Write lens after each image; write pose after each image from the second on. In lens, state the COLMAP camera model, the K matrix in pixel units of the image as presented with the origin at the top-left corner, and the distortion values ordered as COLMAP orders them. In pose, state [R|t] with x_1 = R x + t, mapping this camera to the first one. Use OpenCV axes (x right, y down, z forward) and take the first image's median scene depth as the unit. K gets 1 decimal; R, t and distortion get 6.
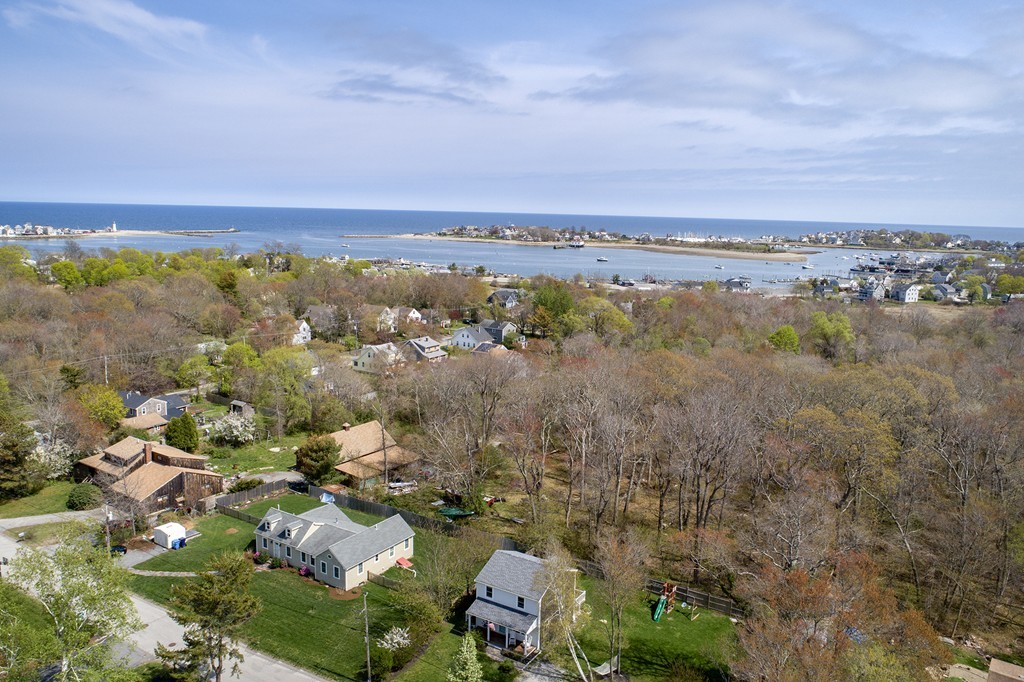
lens RADIAL K [[773.8, 0, 509.7], [0, 773.8, 334.0], [0, 0, 1]] dist [-0.021134, 0.008491]
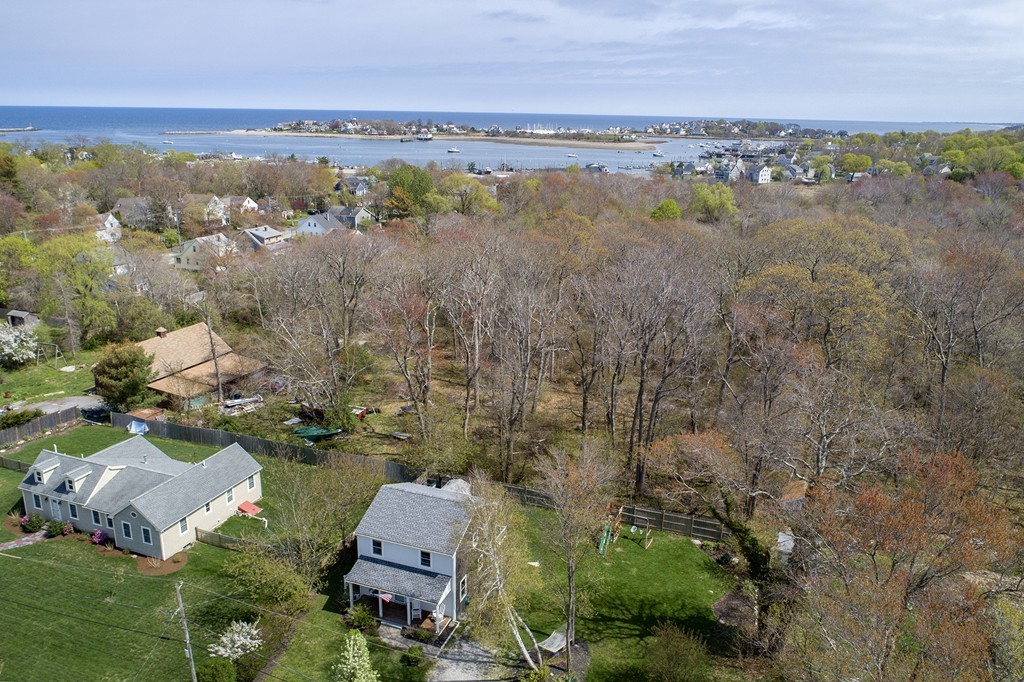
lens RADIAL K [[773.8, 0, 509.7], [0, 773.8, 334.0], [0, 0, 1]] dist [-0.021134, 0.008491]
pose [[0.980732, -0.061681, 0.185366, -0.016940], [0.037763, 0.990808, 0.129898, 0.039158], [-0.191675, -0.120395, 0.974046, 0.211437]]
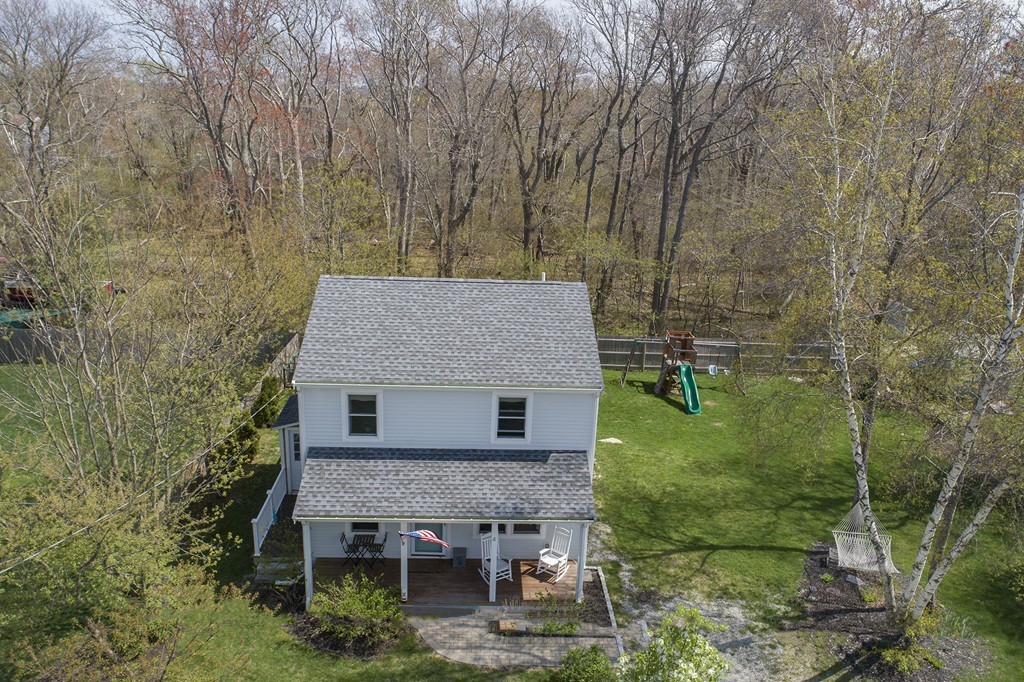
lens RADIAL K [[773.8, 0, 509.7], [0, 773.8, 334.0], [0, 0, 1]] dist [-0.021134, 0.008491]
pose [[0.825651, -0.157243, 0.541826, -0.075152], [0.070569, 0.981617, 0.177338, 0.170993], [-0.559750, -0.108183, 0.821569, 0.492990]]
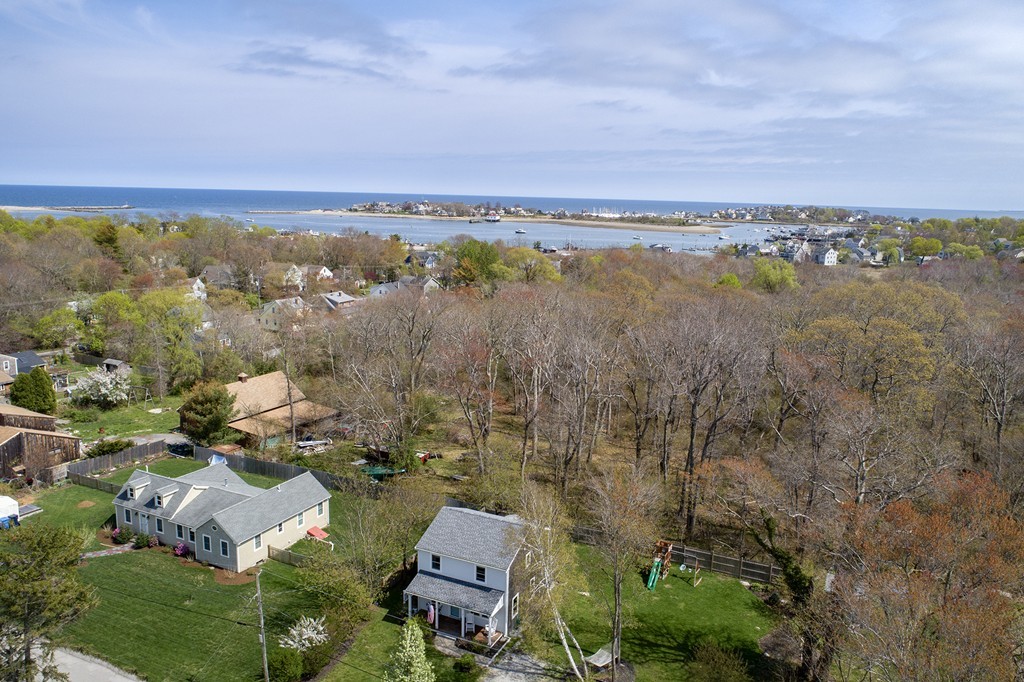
lens RADIAL K [[773.8, 0, 509.7], [0, 773.8, 334.0], [0, 0, 1]] dist [-0.021134, 0.008491]
pose [[0.993767, -0.019358, 0.109785, -0.021127], [0.016876, 0.999582, 0.023489, 0.064915], [-0.110194, -0.021489, 0.993678, 0.171846]]
